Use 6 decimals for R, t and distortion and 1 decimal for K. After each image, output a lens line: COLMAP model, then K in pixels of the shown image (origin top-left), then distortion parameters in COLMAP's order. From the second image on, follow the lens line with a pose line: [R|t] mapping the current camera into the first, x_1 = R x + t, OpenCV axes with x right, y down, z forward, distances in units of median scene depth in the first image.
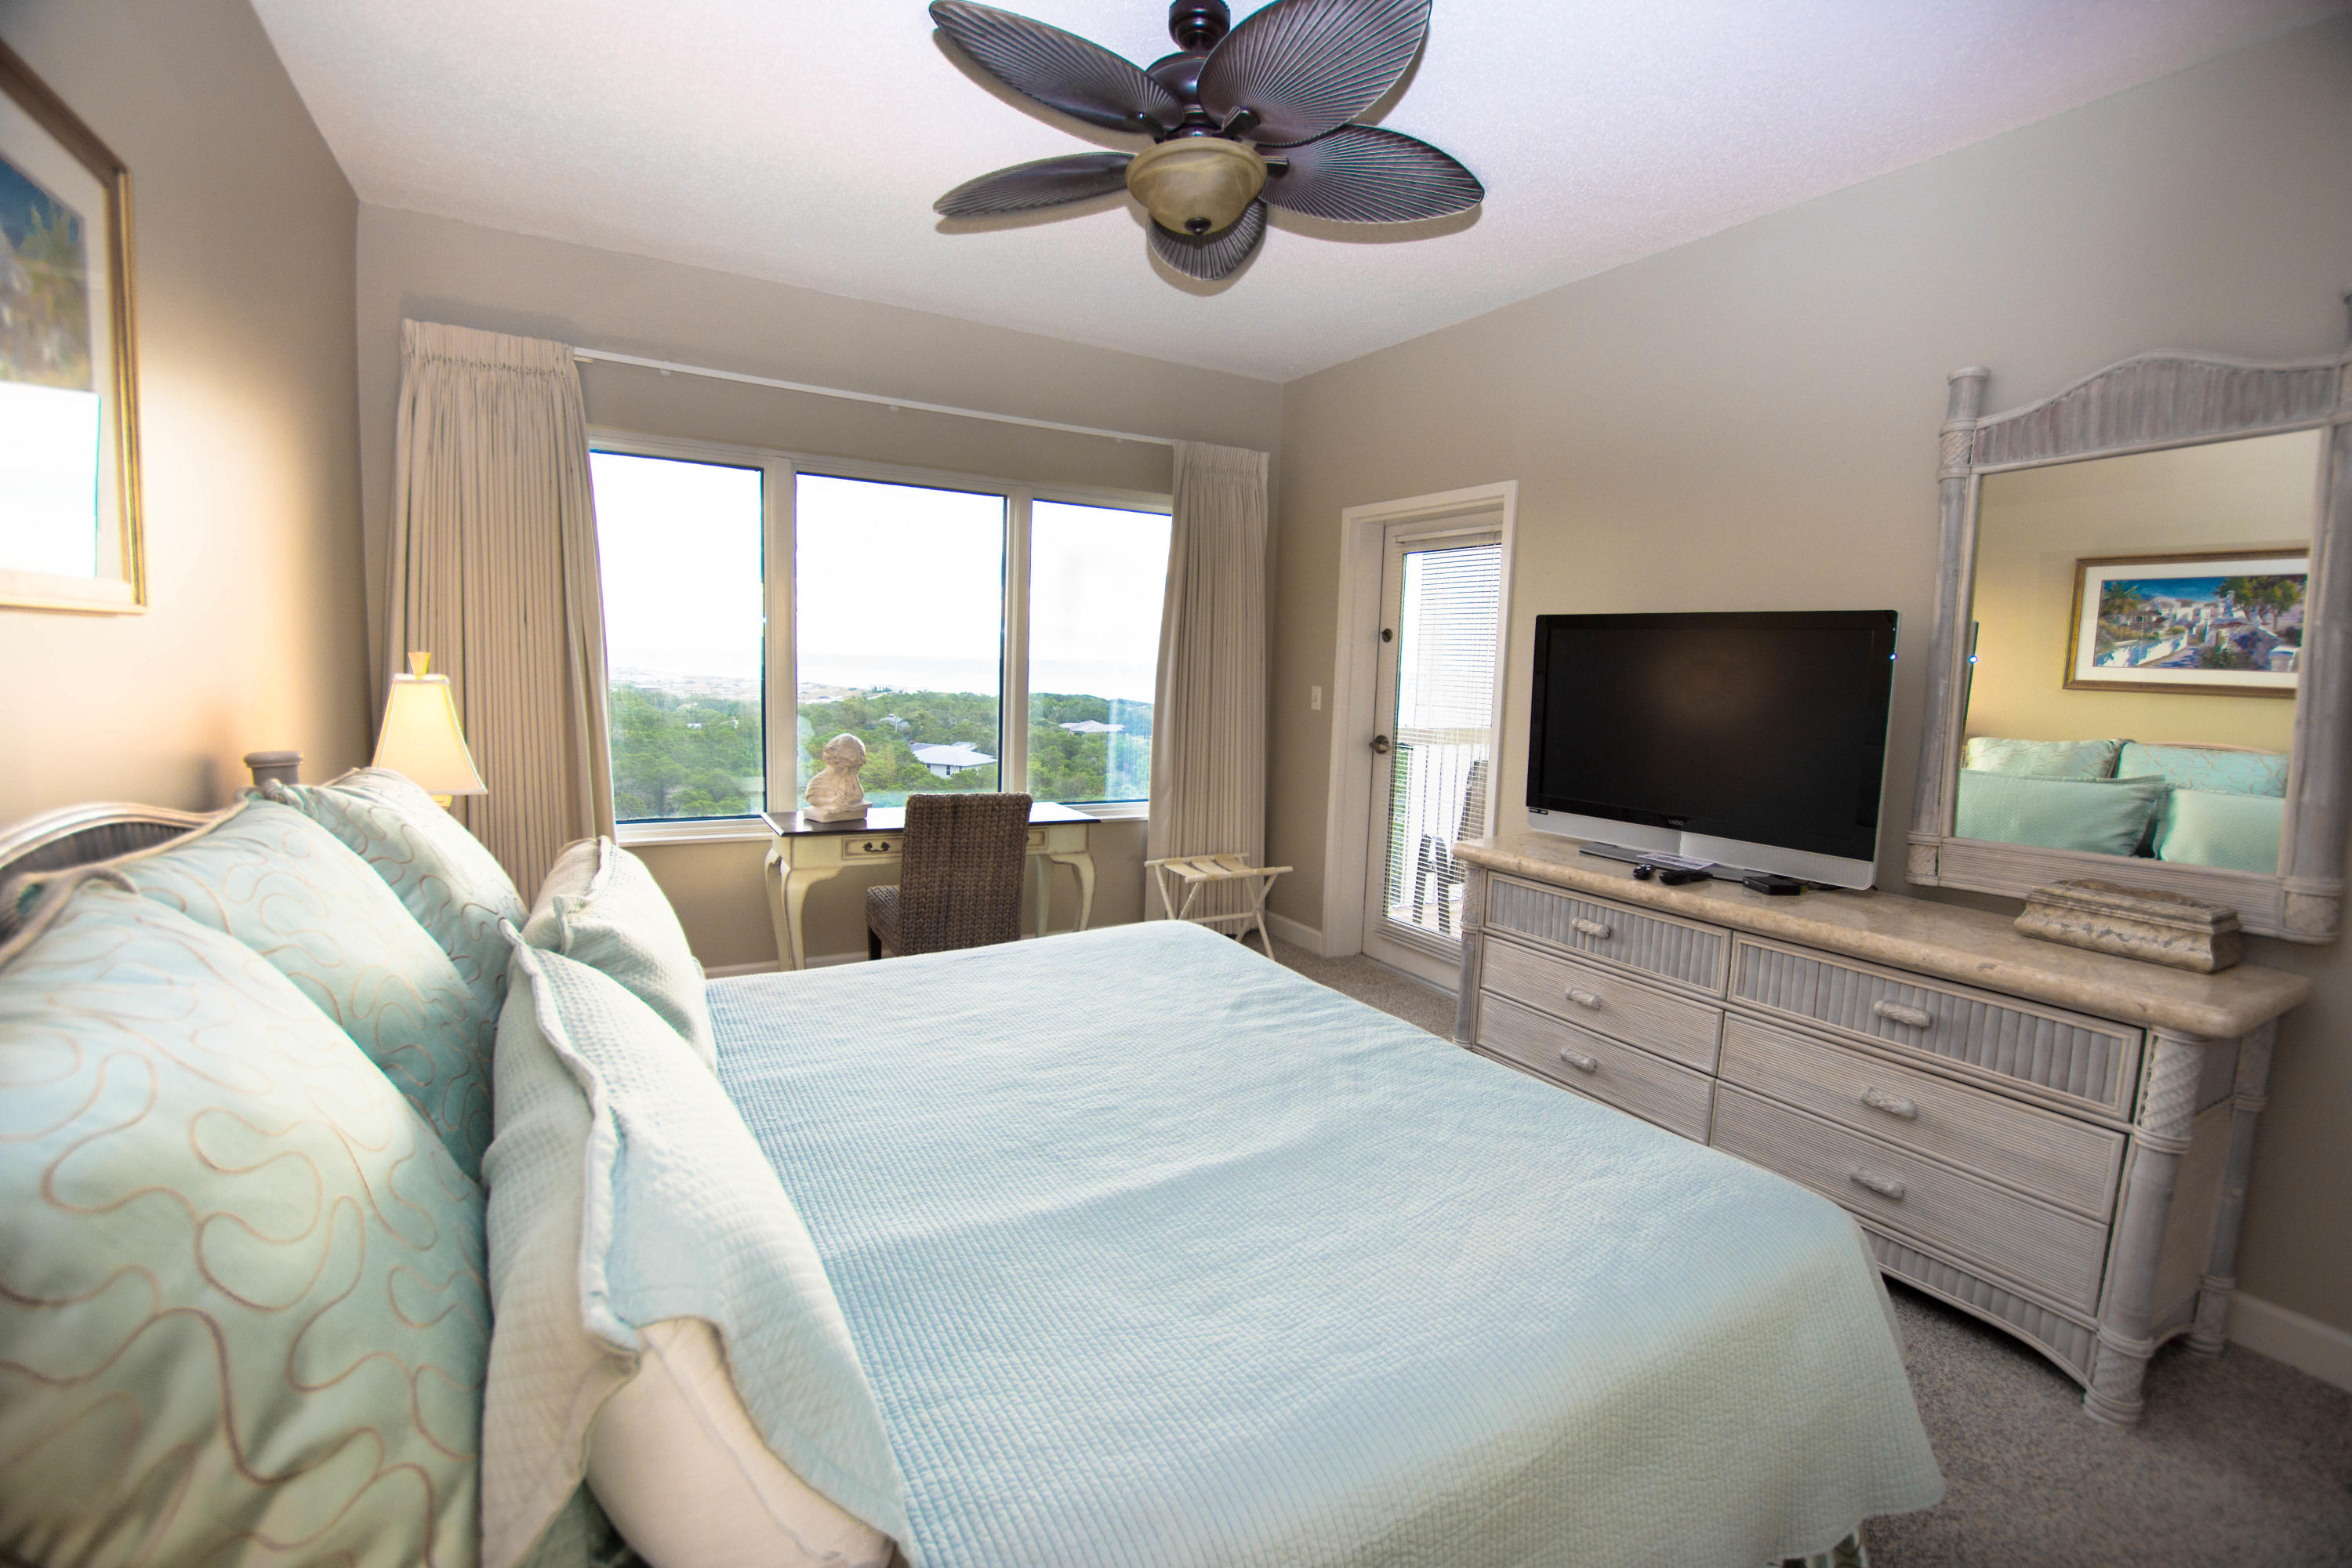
lens RADIAL K [[1043.0, 0, 1176.0], [0, 1043.0, 784.0], [0, 0, 1]] dist [-0.036860, 0.005504]
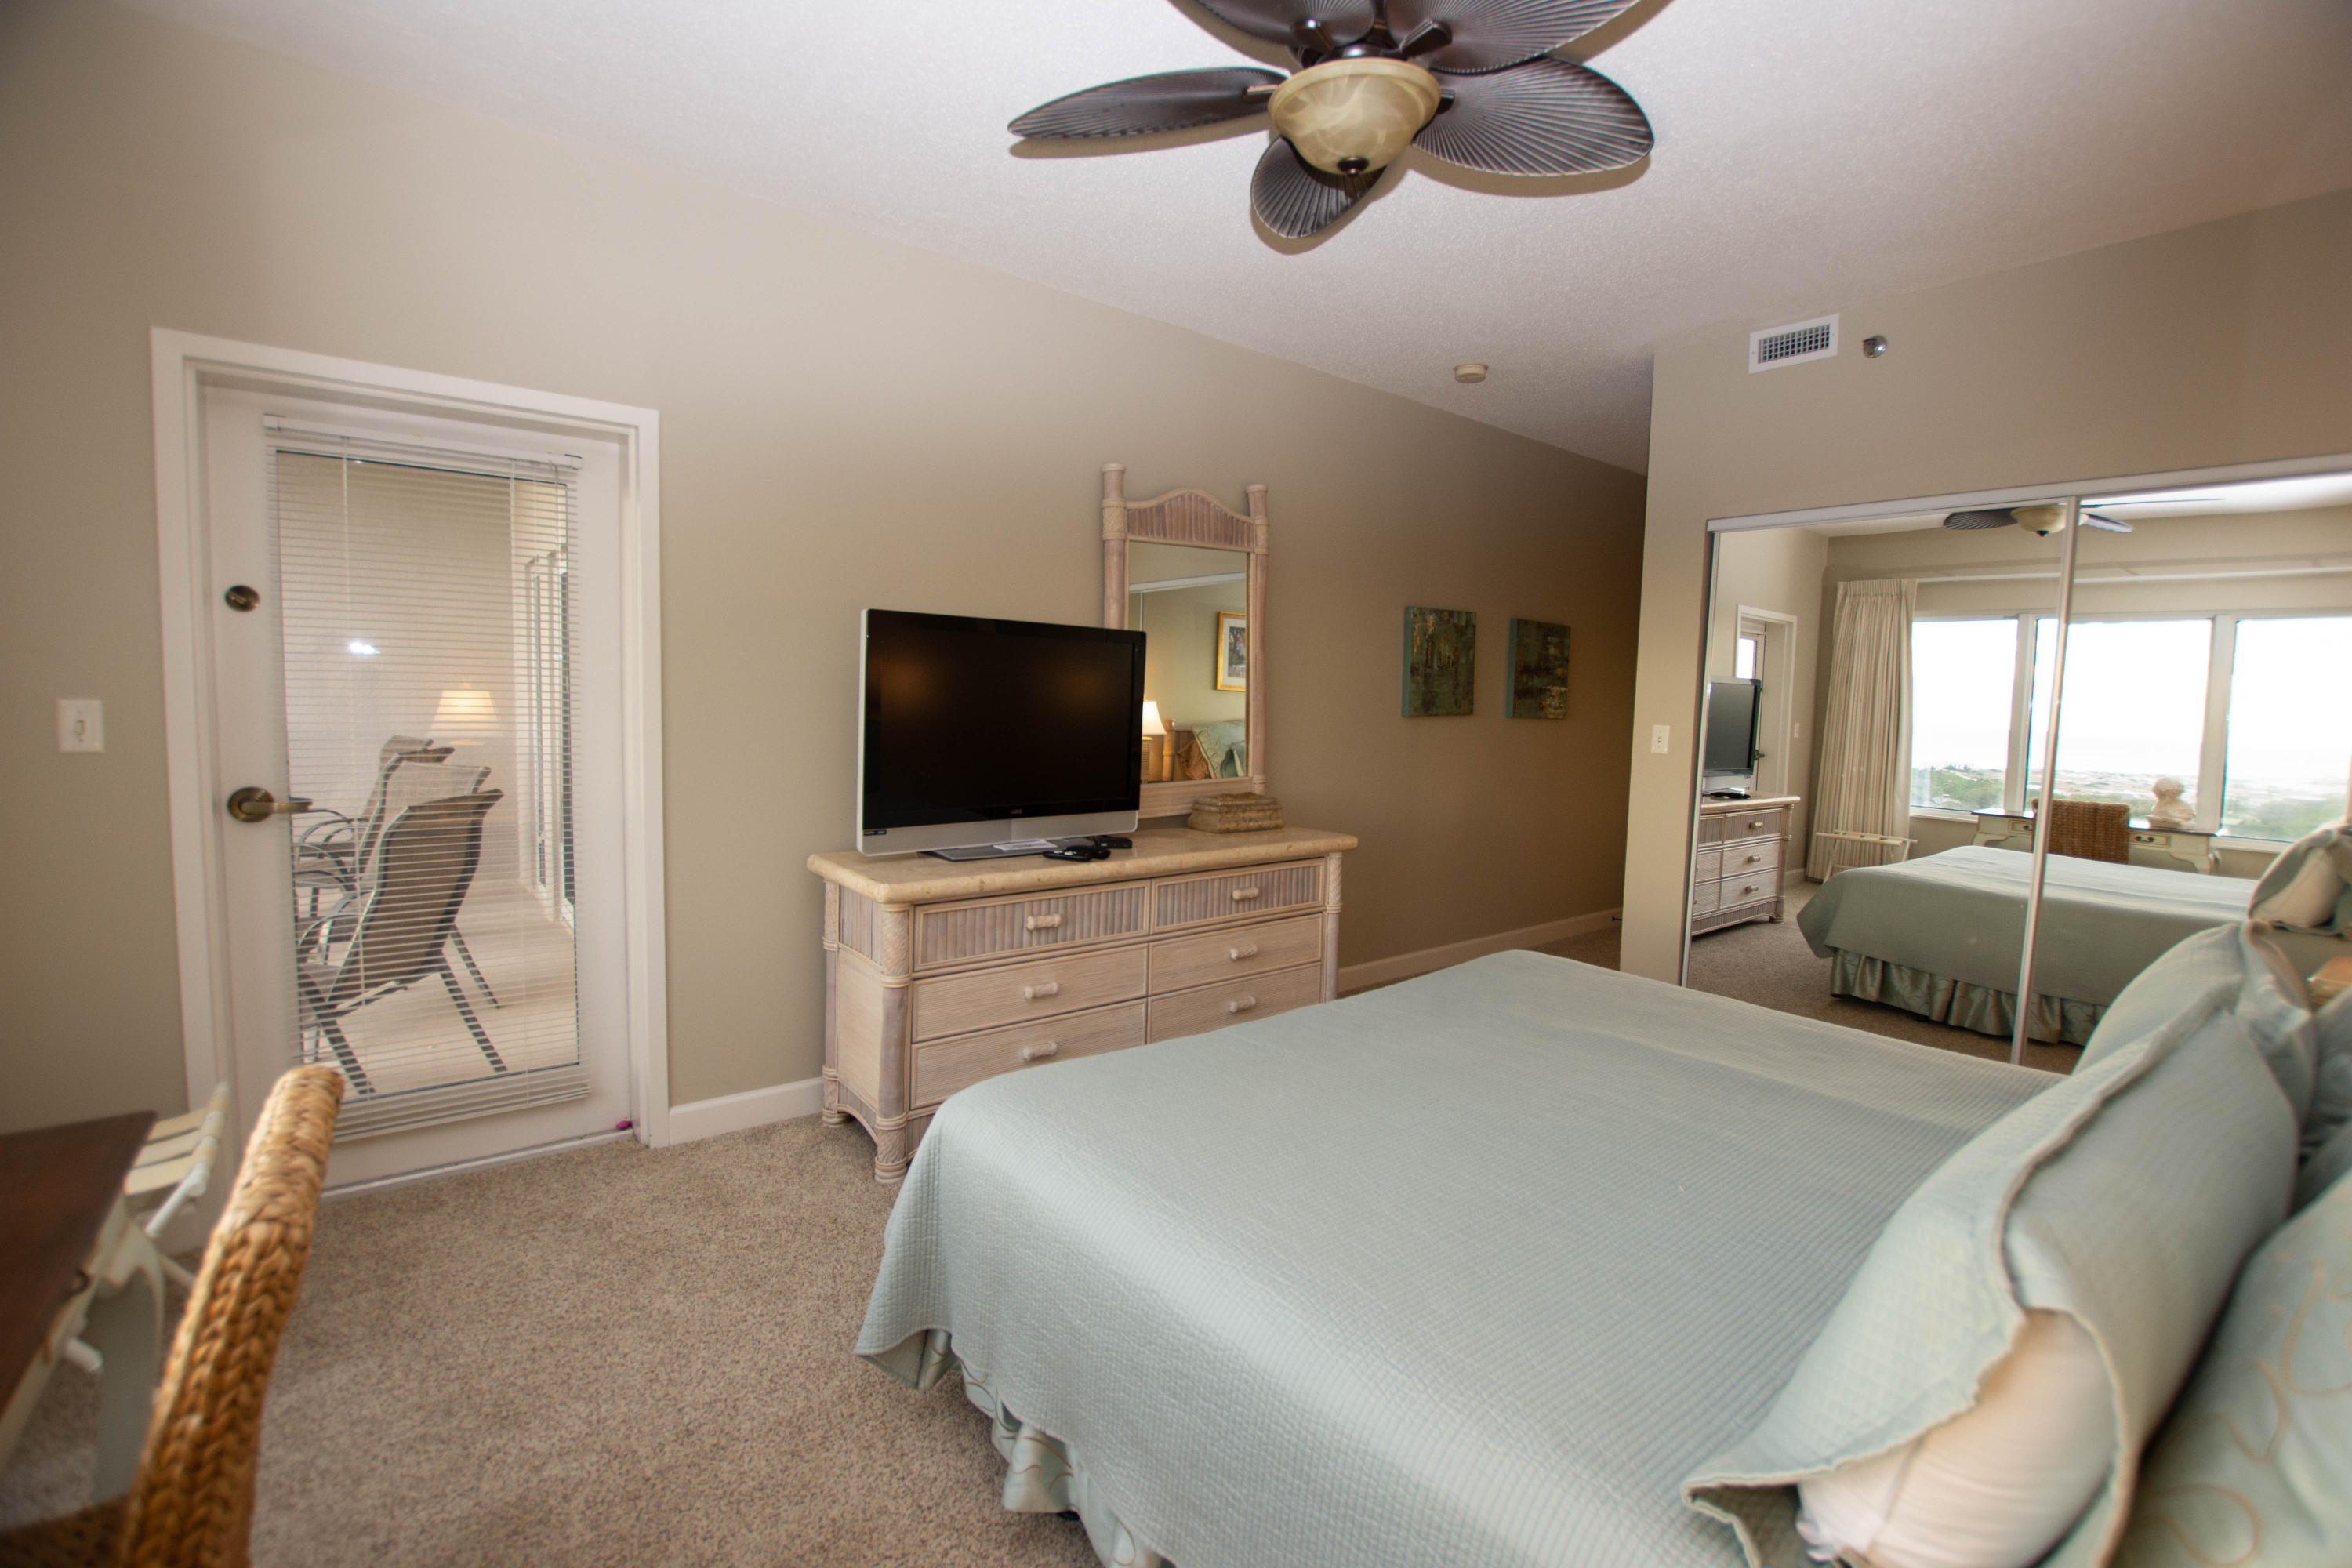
lens RADIAL K [[1036.8, 0, 1193.6], [0, 1036.8, 773.0], [0, 0, 1]] dist [-0.034281, 0.000219]
pose [[-0.167146, -0.109310, 0.979854, -0.725138], [0.083041, 0.988743, 0.124467, -0.145905], [-0.982429, 0.102172, -0.156188, 1.145898]]
